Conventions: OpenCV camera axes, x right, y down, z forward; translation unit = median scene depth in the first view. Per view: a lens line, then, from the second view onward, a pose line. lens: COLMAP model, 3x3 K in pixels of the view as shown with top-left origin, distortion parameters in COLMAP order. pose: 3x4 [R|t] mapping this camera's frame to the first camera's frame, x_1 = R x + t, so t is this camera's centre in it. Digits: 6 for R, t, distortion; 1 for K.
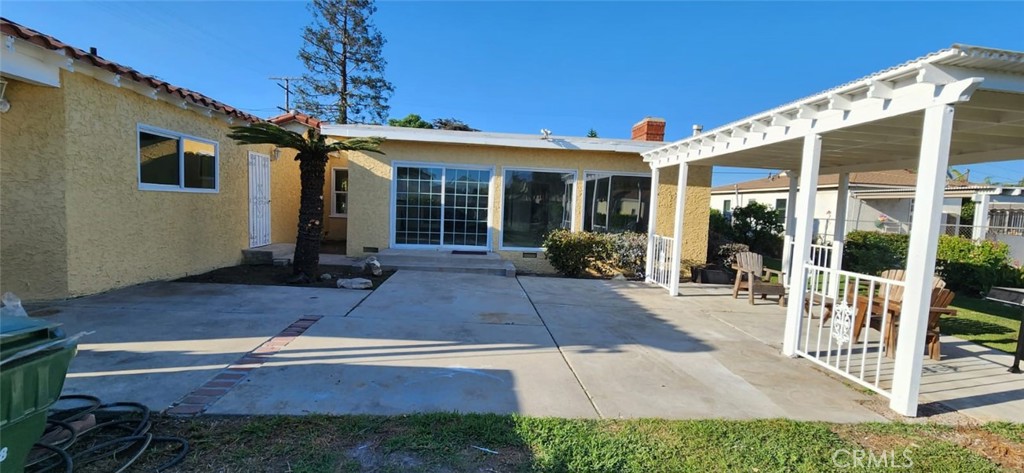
lens RADIAL K [[414.0, 0, 510.5], [0, 414.0, 236.9], [0, 0, 1]] dist [0.000561, -0.000029]
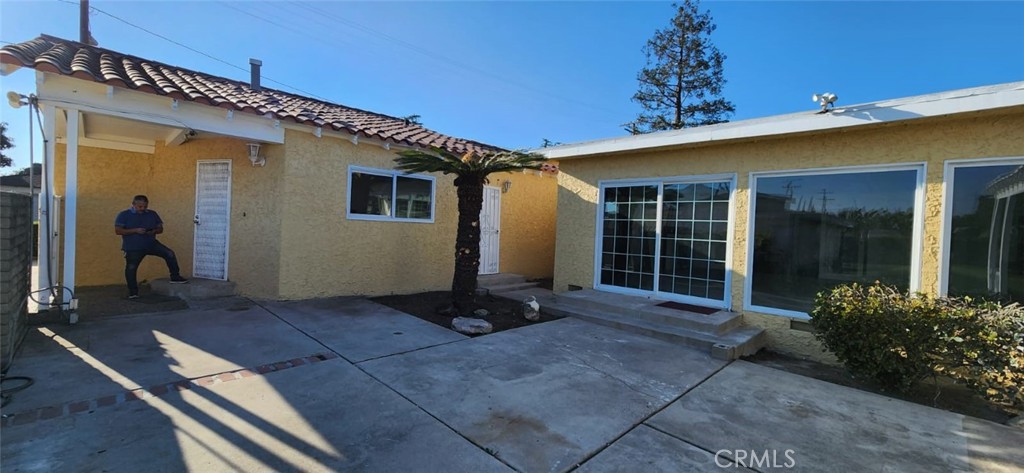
lens RADIAL K [[414.0, 0, 513.8], [0, 414.0, 235.2], [0, 0, 1]] dist [0.000561, -0.000029]
pose [[0.657574, -0.001385, -0.753388, 0.214515], [-0.071390, 0.995384, -0.064140, -0.014050], [0.750000, 0.095961, 0.654440, 0.353195]]
